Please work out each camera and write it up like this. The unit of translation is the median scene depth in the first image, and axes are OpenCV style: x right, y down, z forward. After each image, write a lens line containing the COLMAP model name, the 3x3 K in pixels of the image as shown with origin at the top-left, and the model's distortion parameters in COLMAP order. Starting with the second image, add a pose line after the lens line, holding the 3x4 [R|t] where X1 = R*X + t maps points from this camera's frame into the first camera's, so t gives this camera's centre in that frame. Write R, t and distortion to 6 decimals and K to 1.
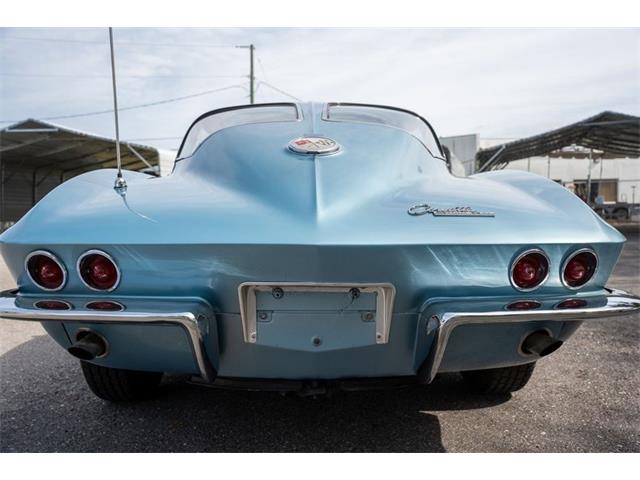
lens RADIAL K [[469.2, 0, 320.0], [0, 469.2, 240.0], [0, 0, 1]] dist [0.009013, 0.001460]
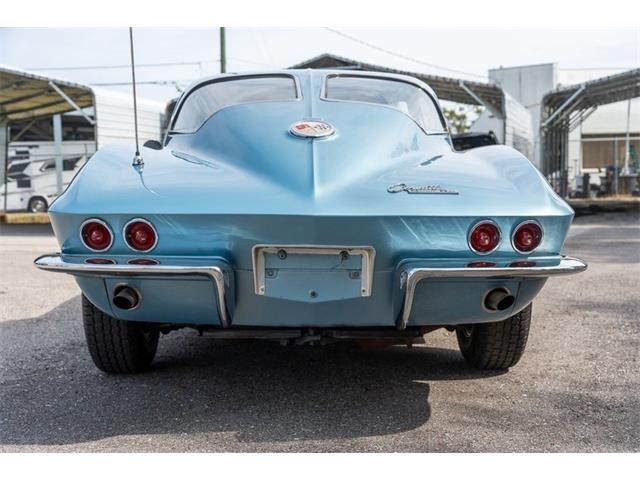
lens RADIAL K [[880.8, 0, 320.0], [0, 880.8, 240.0], [0, 0, 1]] dist [0.007544, 0.015307]
pose [[0.999968, 0.007170, -0.003608, 0.017987], [-0.007094, 0.999763, 0.020568, 0.025493], [0.003755, -0.020542, 0.999782, -1.307469]]
